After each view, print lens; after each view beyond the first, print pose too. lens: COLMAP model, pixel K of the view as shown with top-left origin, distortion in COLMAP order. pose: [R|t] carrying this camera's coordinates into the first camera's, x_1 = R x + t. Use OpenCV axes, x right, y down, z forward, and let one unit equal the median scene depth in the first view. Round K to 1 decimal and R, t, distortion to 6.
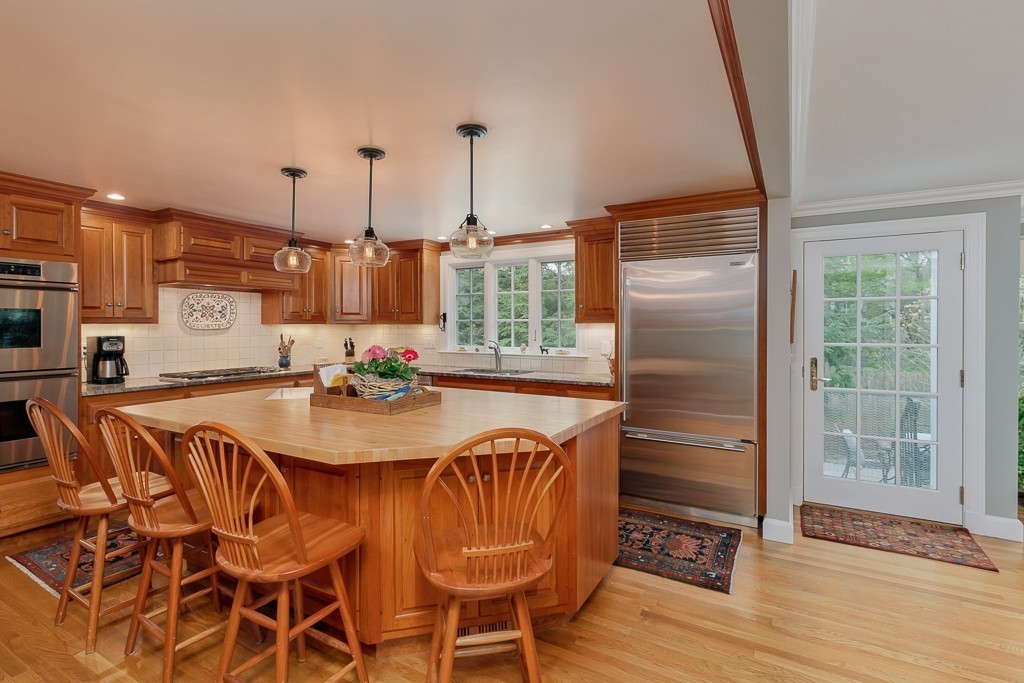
lens RADIAL K [[493.4, 0, 502.6], [0, 493.4, 334.1], [0, 0, 1]] dist [-0.020538, 0.001088]
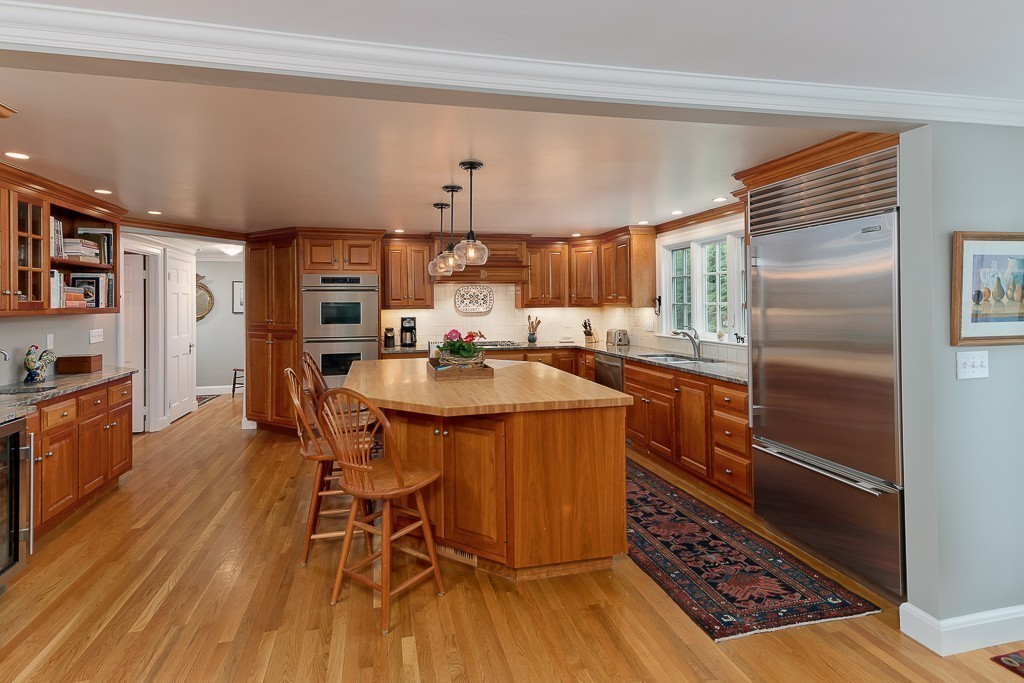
lens RADIAL K [[493.4, 0, 462.9], [0, 493.4, 306.7], [0, 0, 1]] dist [-0.020538, 0.001088]
pose [[0.662057, -0.002114, -0.749451, 0.498772], [-0.002819, 0.999982, -0.005311, -0.021249], [0.749448, 0.005629, 0.662039, 0.076159]]
